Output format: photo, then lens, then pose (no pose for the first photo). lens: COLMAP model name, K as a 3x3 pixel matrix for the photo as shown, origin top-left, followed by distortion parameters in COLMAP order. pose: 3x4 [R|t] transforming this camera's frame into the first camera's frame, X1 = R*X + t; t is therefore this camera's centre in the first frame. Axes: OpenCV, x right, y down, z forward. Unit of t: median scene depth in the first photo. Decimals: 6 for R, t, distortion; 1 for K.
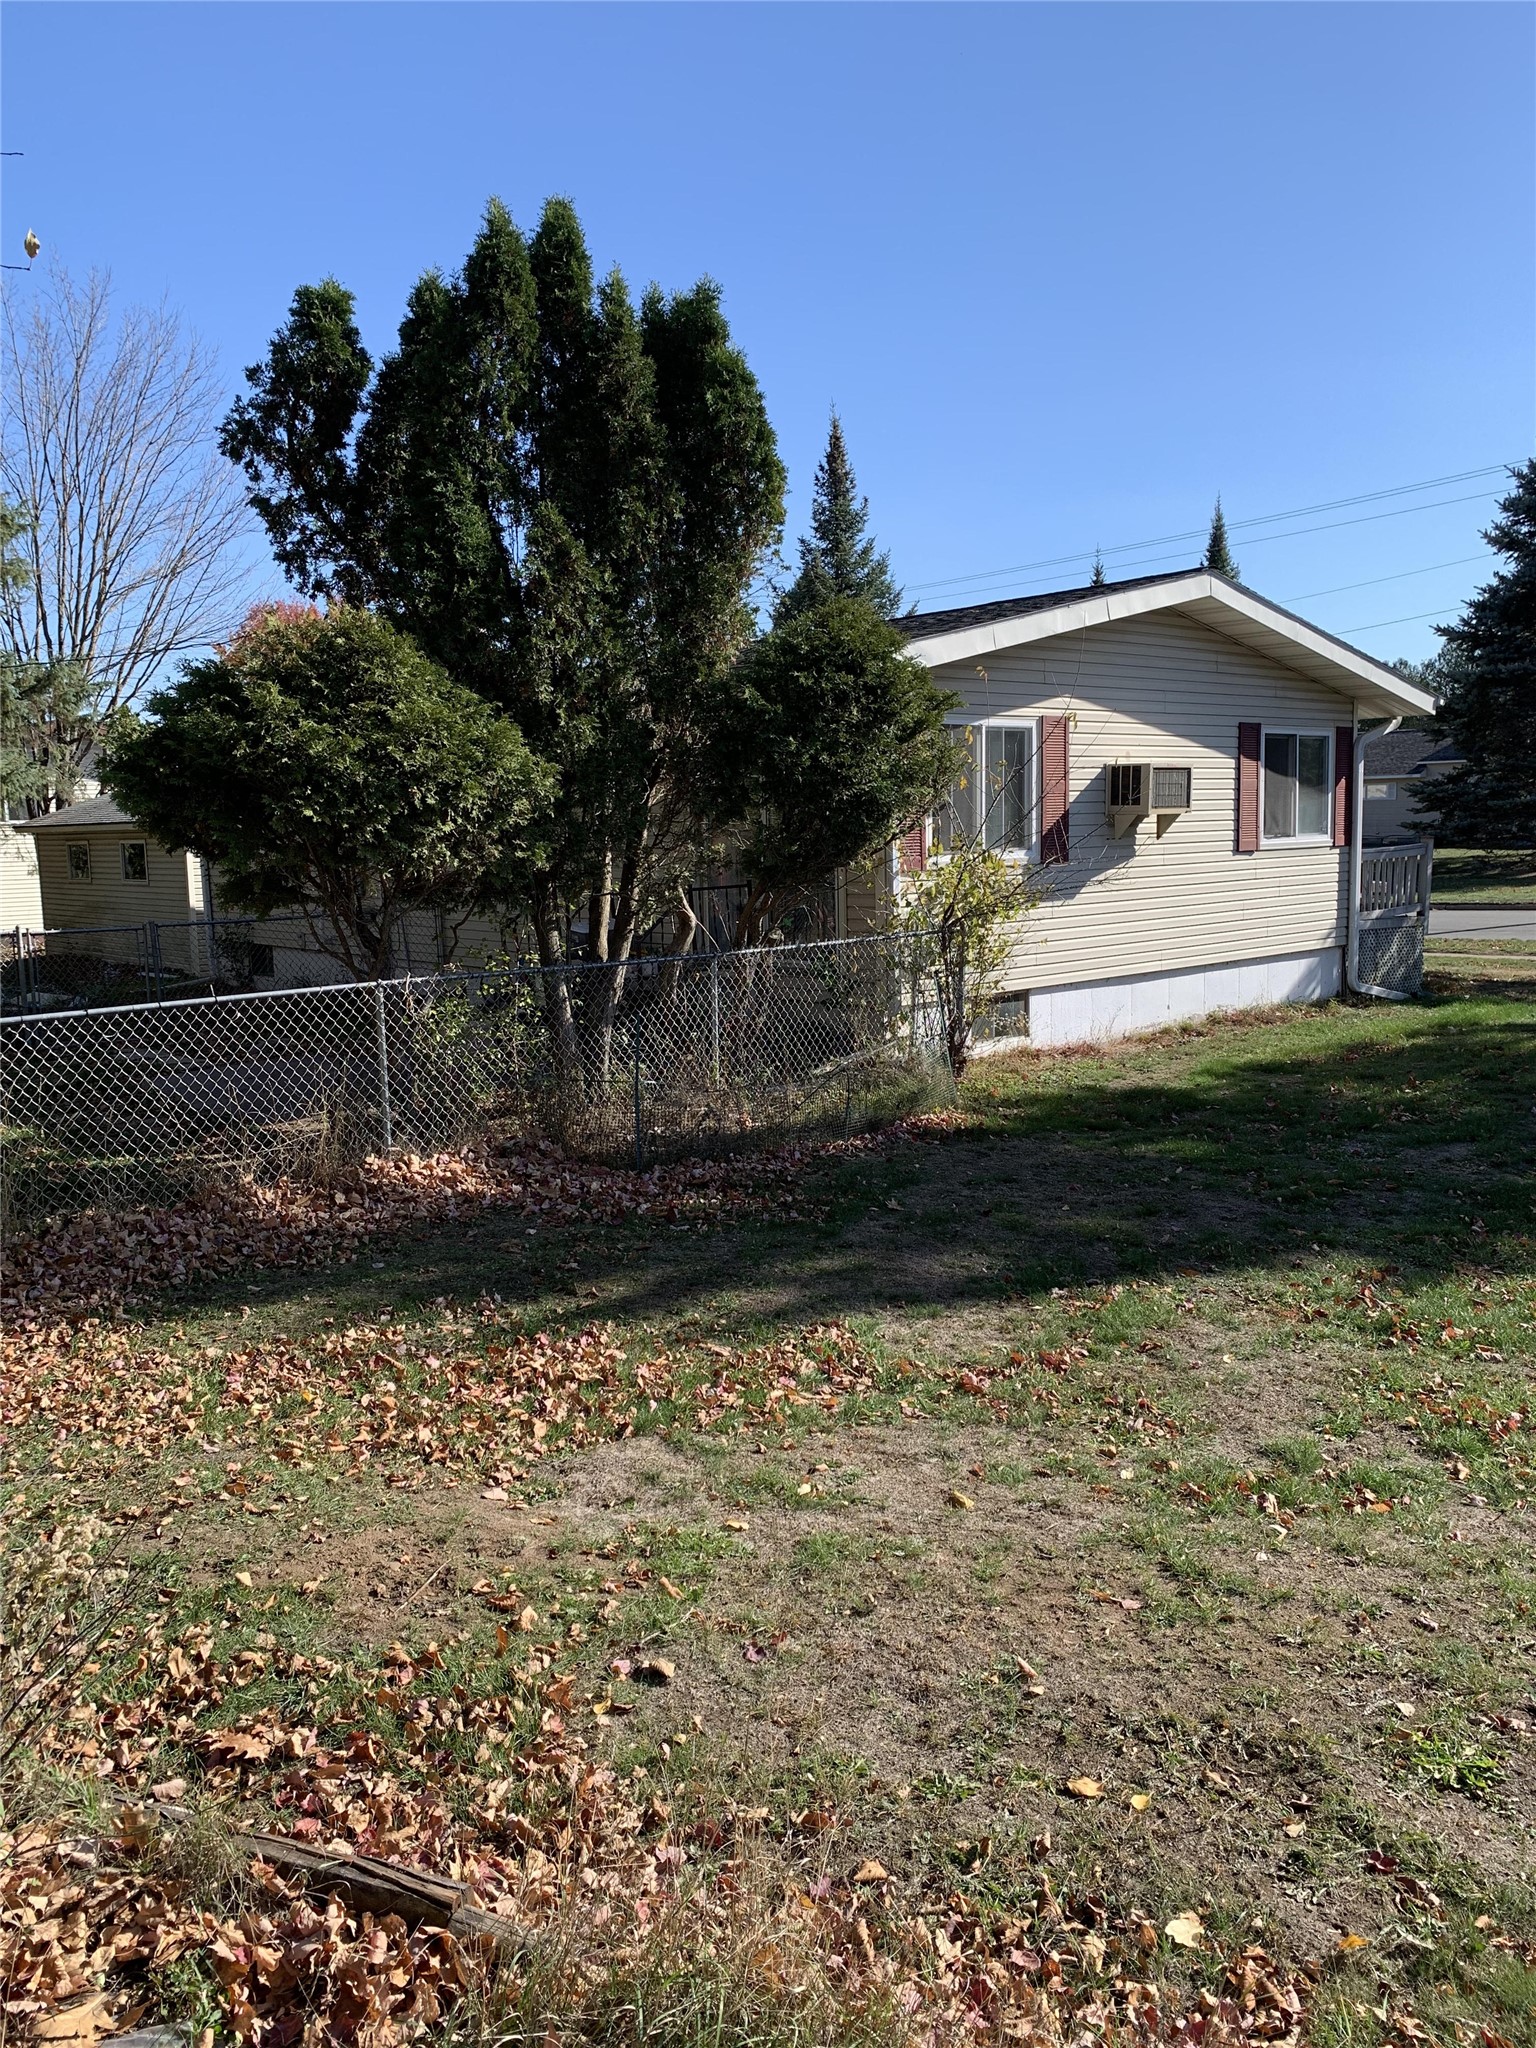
lens RADIAL K [[1562.5, 0, 768.0], [0, 1562.5, 1024.0], [0, 0, 1]] dist [0.015406, -0.003762]
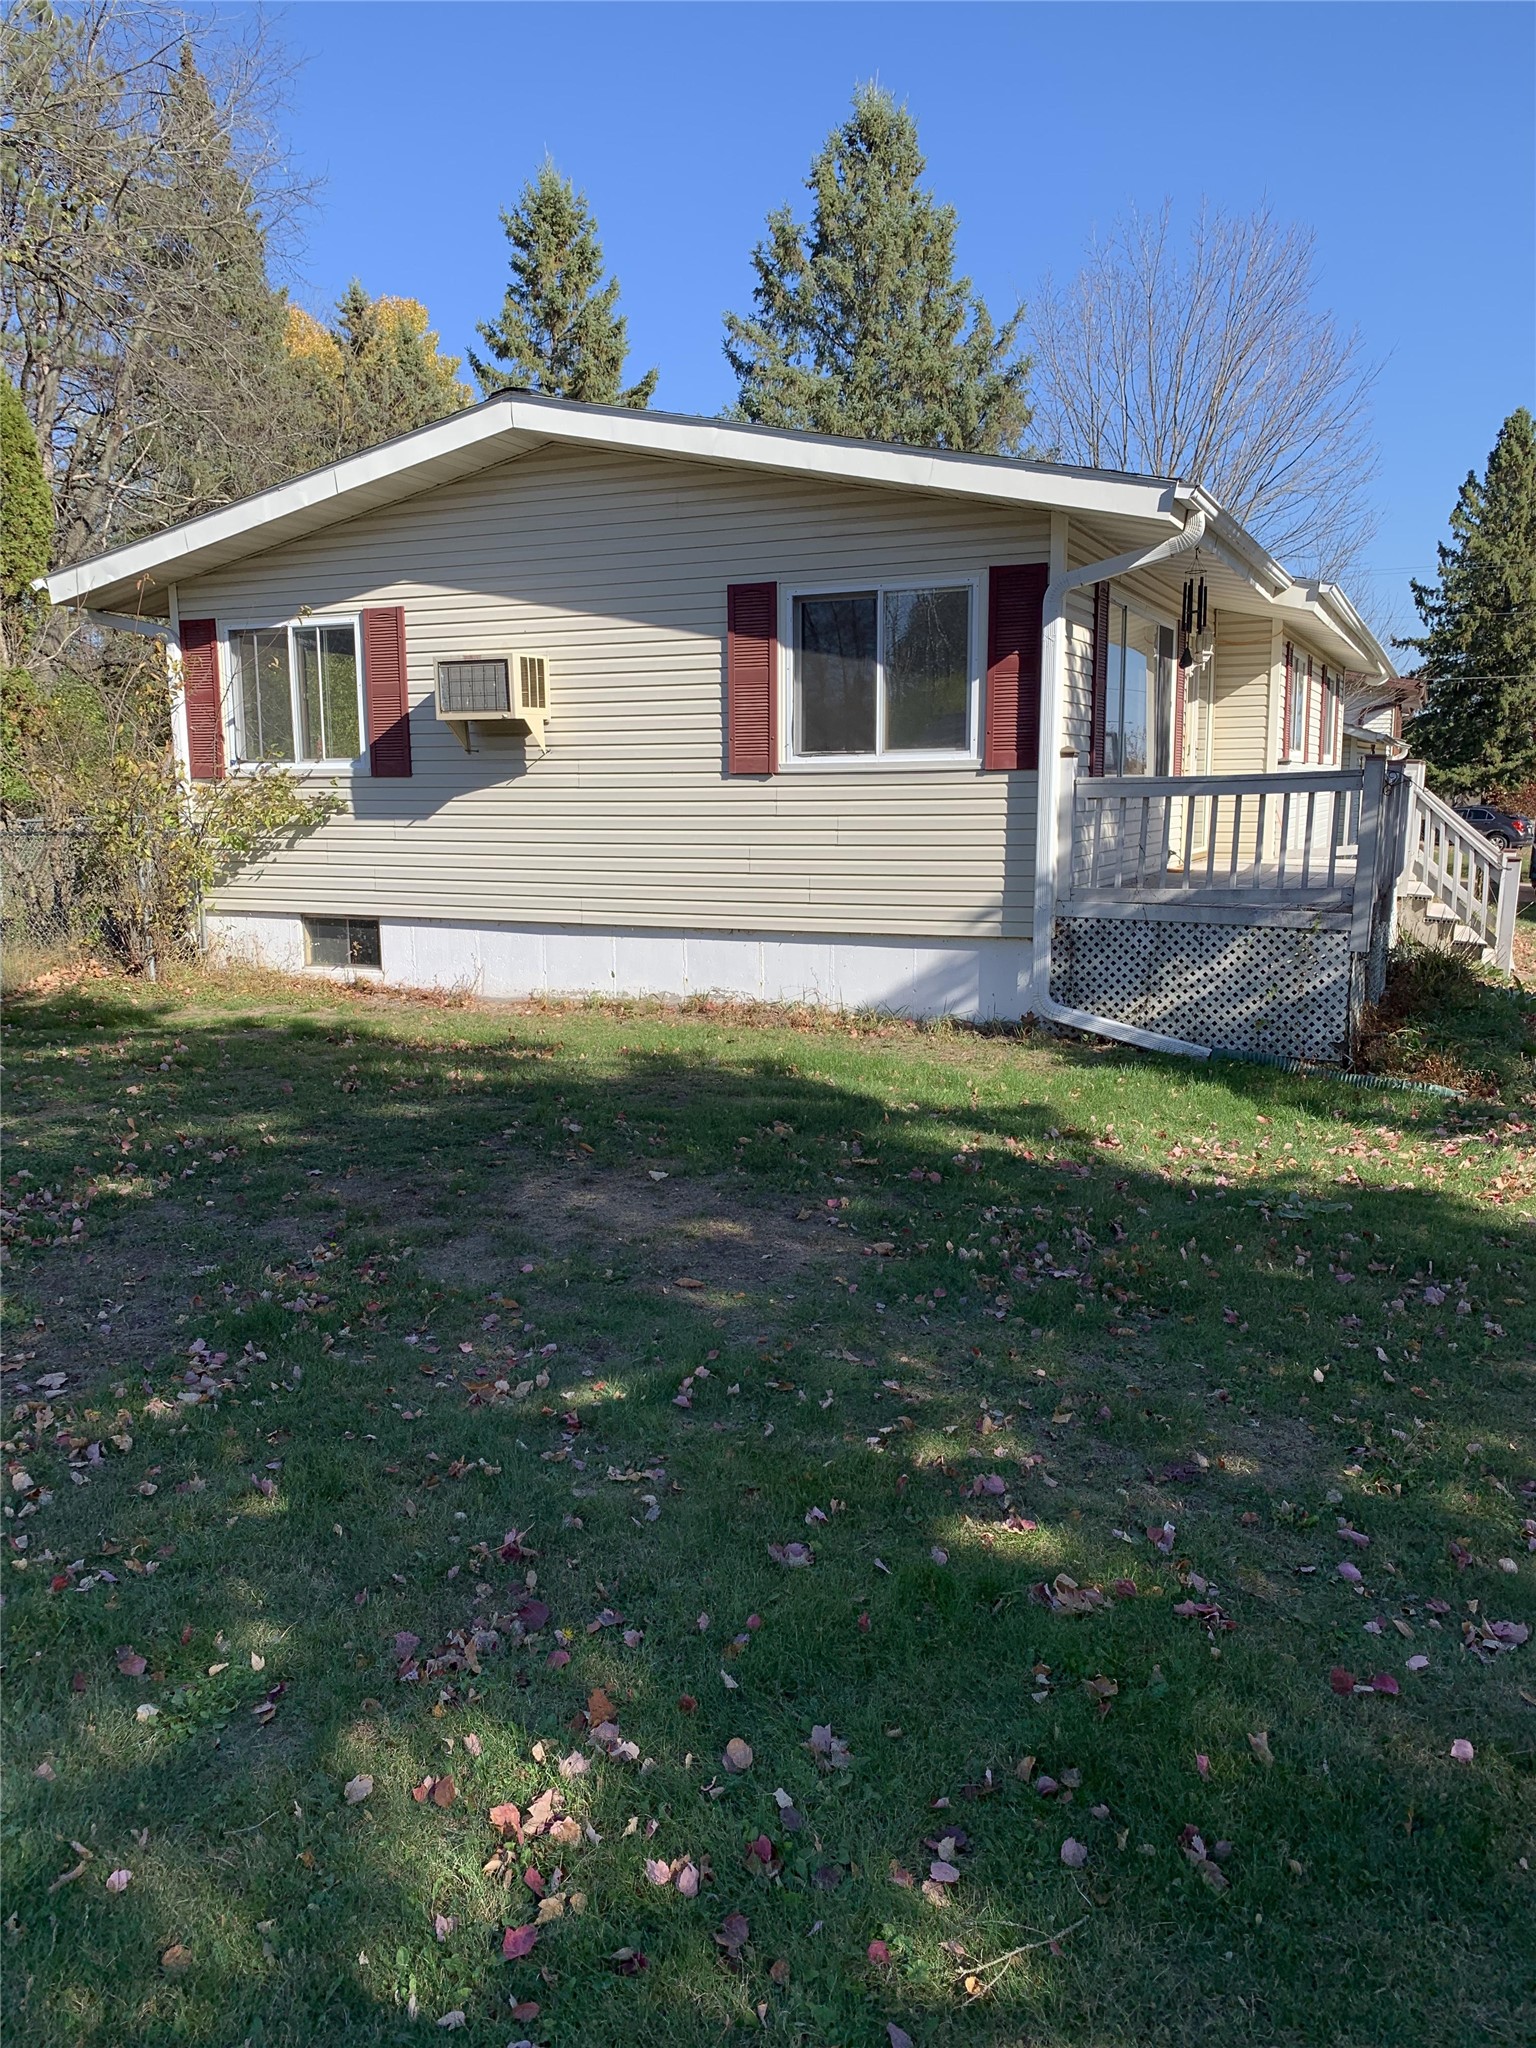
lens RADIAL K [[1562.5, 0, 768.0], [0, 1562.5, 1024.0], [0, 0, 1]] dist [0.015406, -0.003762]
pose [[0.423942, 0.158777, -0.891663, 1.042135], [-0.119462, 0.985714, 0.118726, -0.092879], [0.897776, 0.056186, 0.436853, 0.787270]]
